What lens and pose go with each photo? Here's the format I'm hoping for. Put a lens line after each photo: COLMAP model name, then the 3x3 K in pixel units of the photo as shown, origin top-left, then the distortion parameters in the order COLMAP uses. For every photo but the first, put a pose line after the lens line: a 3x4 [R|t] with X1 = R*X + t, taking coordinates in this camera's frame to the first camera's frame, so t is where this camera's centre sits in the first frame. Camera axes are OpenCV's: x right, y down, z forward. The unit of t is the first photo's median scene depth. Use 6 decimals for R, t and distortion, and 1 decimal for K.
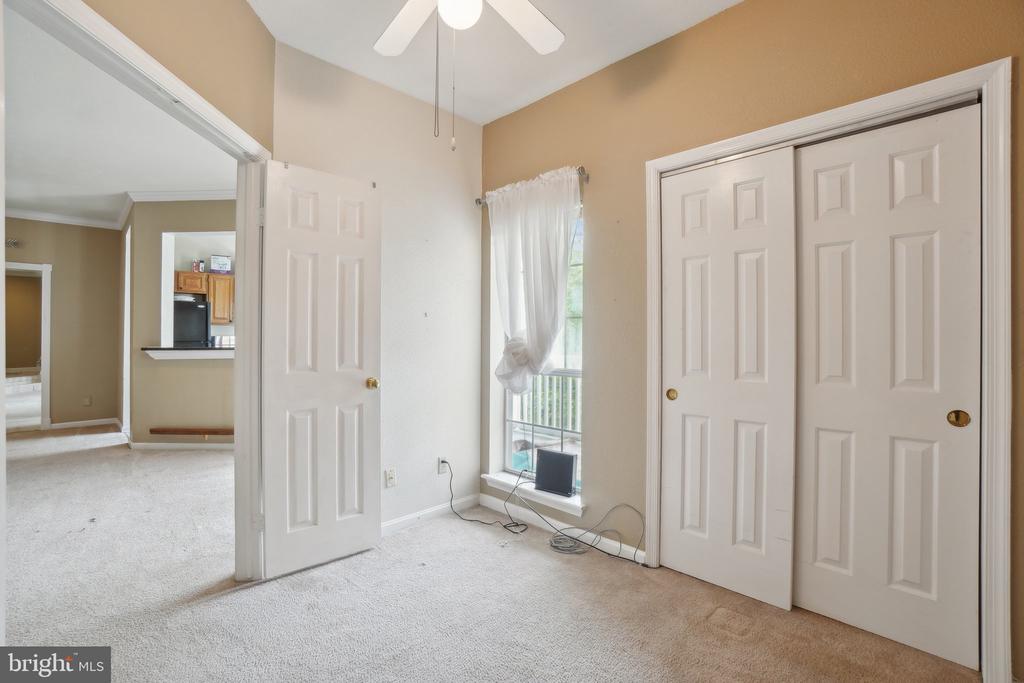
lens RADIAL K [[459.5, 0, 507.6], [0, 459.5, 331.2], [0, 0, 1]] dist [-0.082043, 0.035956]
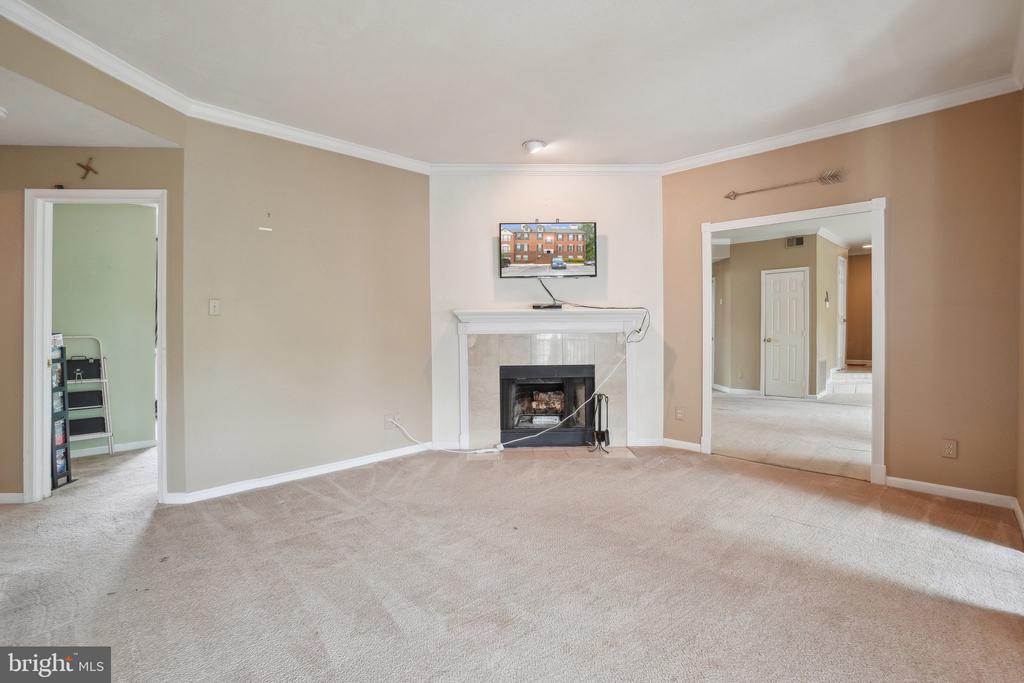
lens RADIAL K [[475.4, 0, 505.8], [0, 475.4, 332.1], [0, 0, 1]] dist [-0.061461, 0.021673]
pose [[0.014014, 0.011937, -0.999831, -0.450033], [0.013615, 0.999834, 0.012128, 0.009615], [0.999809, -0.013782, 0.013849, 0.497193]]
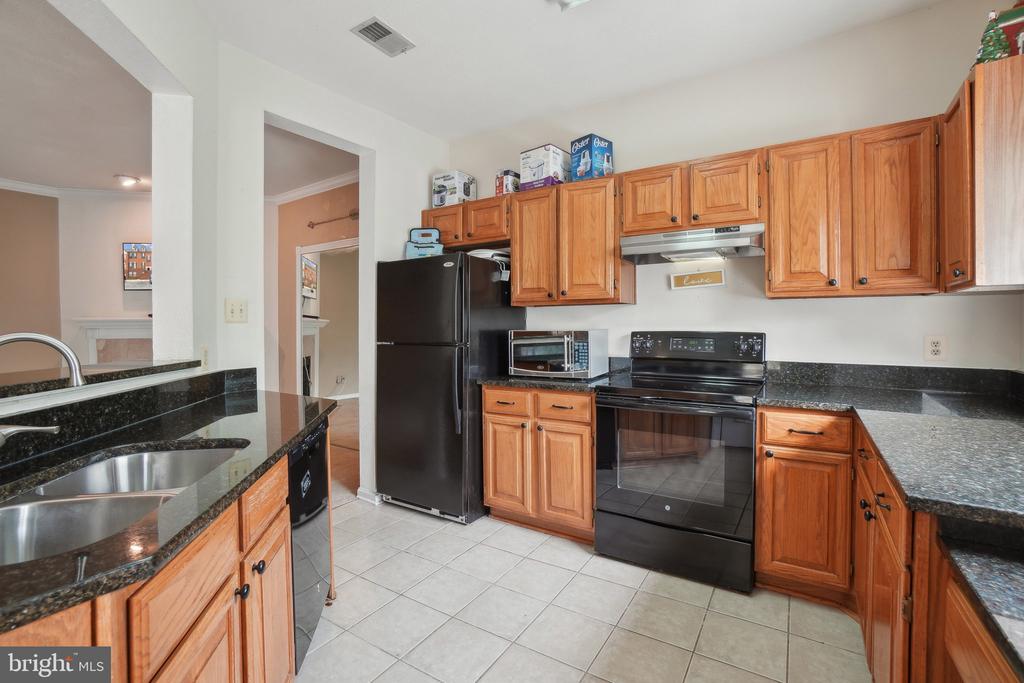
lens RADIAL K [[459.5, 0, 507.6], [0, 459.5, 331.2], [0, 0, 1]] dist [-0.082043, 0.035956]
pose [[0.209170, 0.012231, -0.977803, -0.249049], [0.015696, 0.999751, 0.015863, 0.004844], [0.977753, -0.018665, 0.208926, 1.054965]]
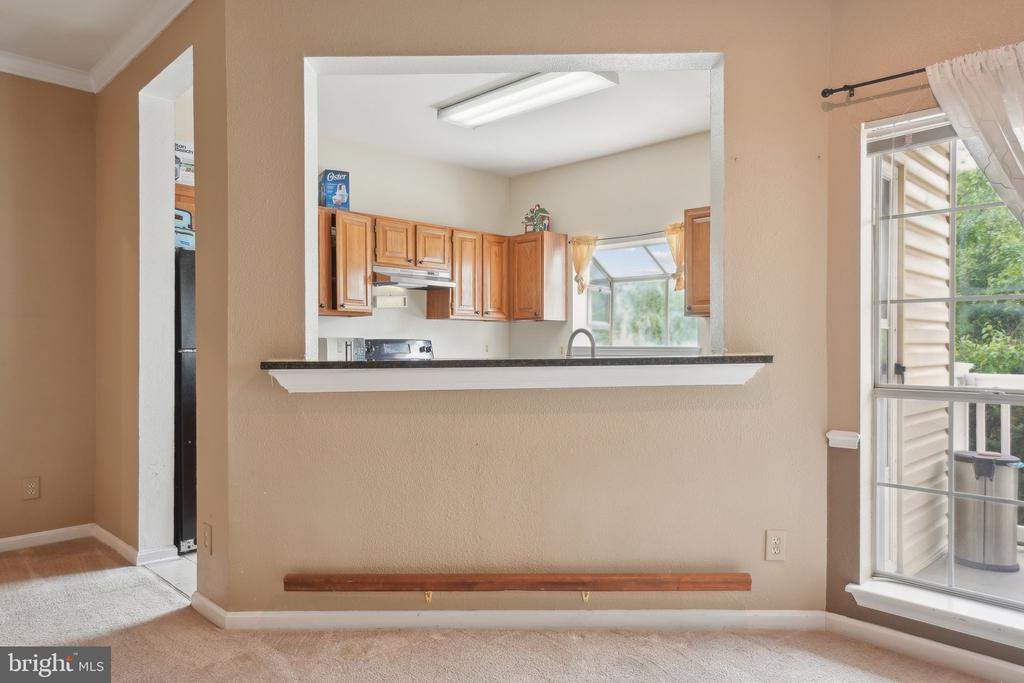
lens RADIAL K [[681.5, 0, 504.6], [0, 681.5, 350.9], [0, 0, 1]] dist [0.006513, 0.001898]
pose [[0.999999, -0.001016, 0.000103, -0.517898], [0.001014, 0.999830, 0.018390, 0.014348], [-0.000122, -0.018389, 0.999831, 0.349088]]
